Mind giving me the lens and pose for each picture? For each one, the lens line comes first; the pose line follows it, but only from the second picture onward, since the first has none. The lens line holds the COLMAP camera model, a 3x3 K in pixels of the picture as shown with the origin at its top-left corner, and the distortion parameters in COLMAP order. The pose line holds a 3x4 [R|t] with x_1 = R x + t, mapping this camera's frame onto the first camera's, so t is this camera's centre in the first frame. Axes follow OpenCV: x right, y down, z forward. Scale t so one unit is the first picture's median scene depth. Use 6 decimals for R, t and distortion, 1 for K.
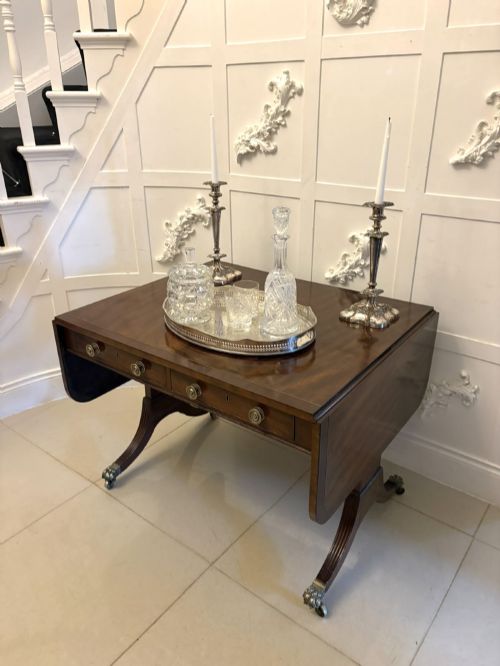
lens RADIAL K [[514.3, 0, 250.0], [0, 514.3, 329.6], [0, 0, 1]] dist [0.029815, -0.023115]
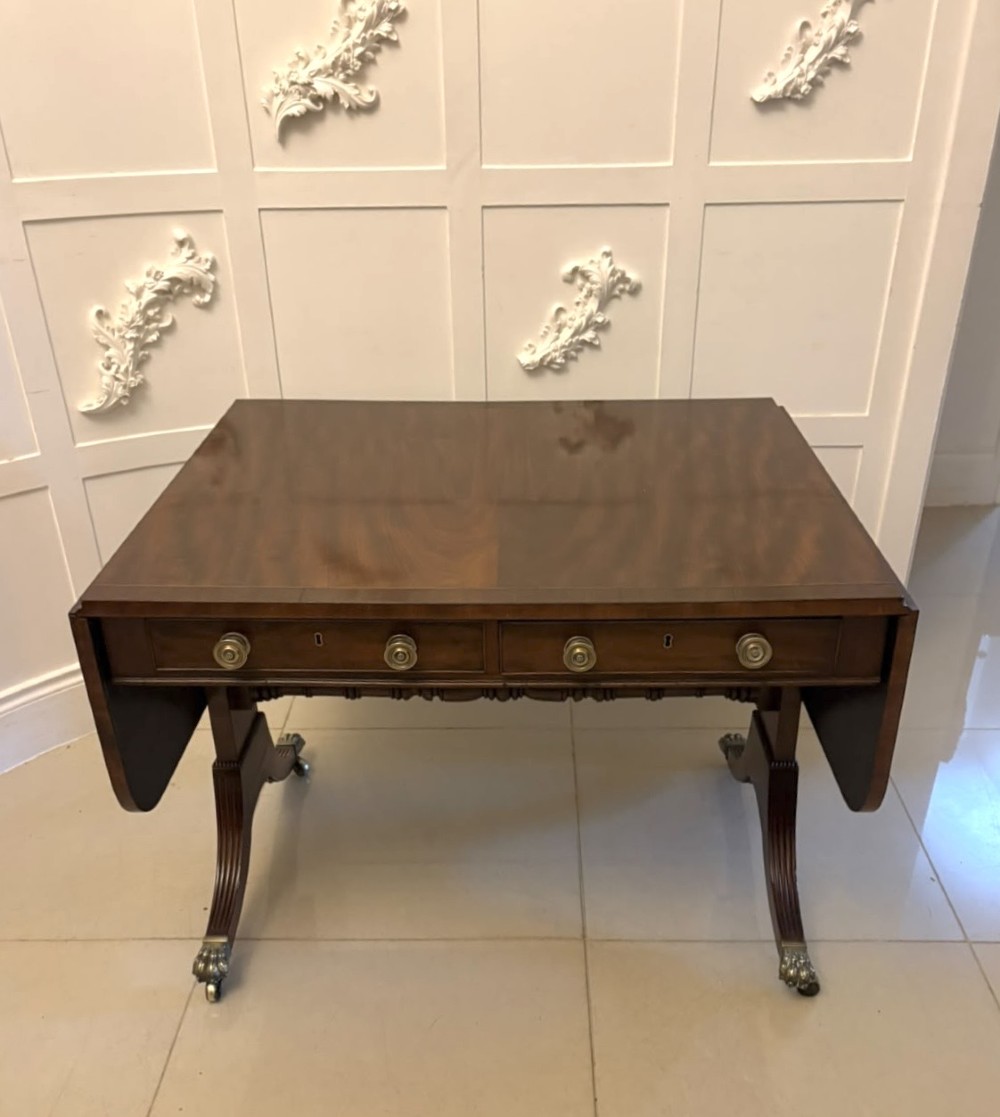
lens RADIAL K [[1088.8, 0, 509.5], [0, 1088.8, 673.8], [0, 0, 1]] dist [0.010660, 0.000000]
pose [[0.797429, -0.309935, 0.517733, -0.519468], [0.254478, 0.950710, 0.177176, -0.006034], [-0.547127, -0.009534, 0.836995, 0.117015]]
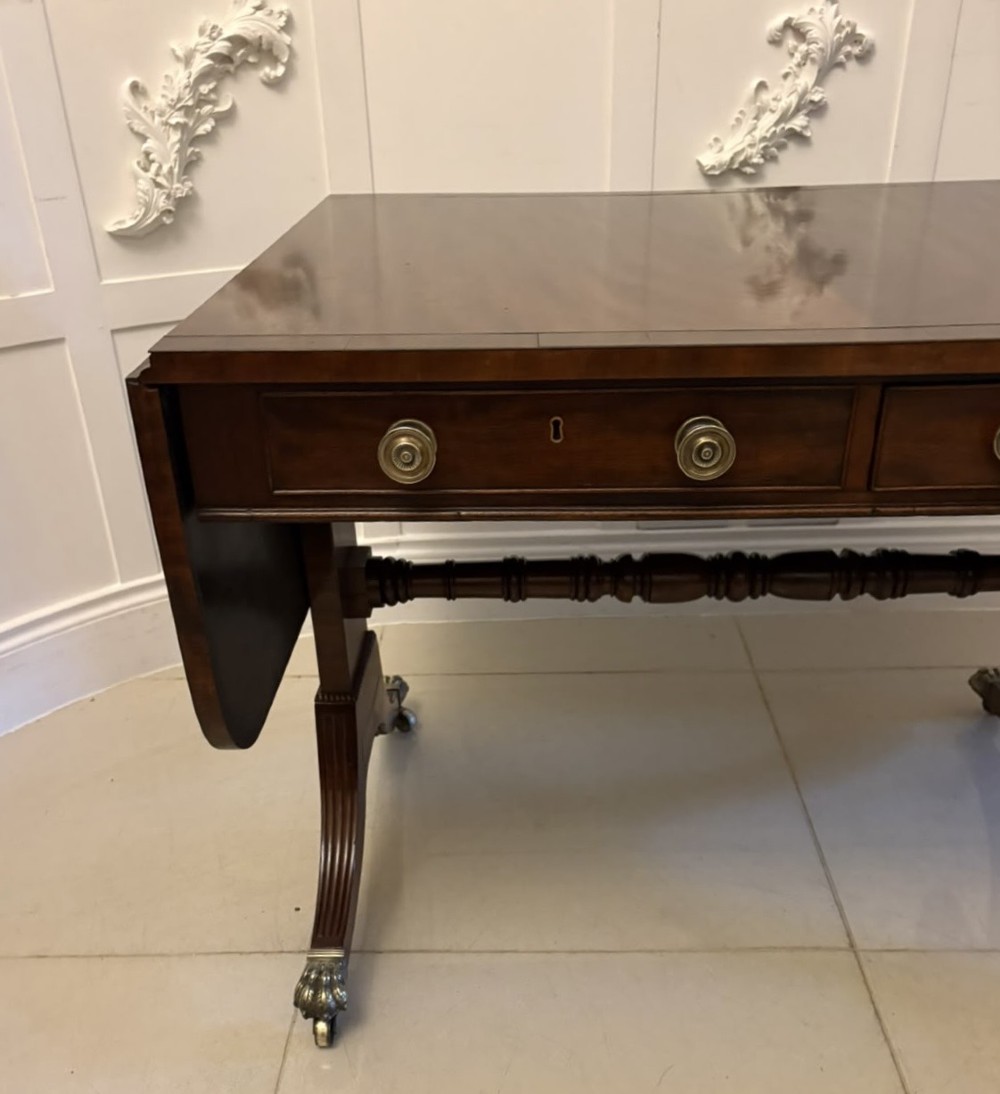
lens RADIAL K [[1093.4, 0, 500.4], [0, 1093.4, 678.8], [0, 0, 1]] dist [0.009013, 0.000000]
pose [[0.798286, -0.317314, 0.511909, -0.500683], [0.265967, 0.948318, 0.173071, 0.073500], [-0.540371, -0.002009, 0.841425, 0.427601]]
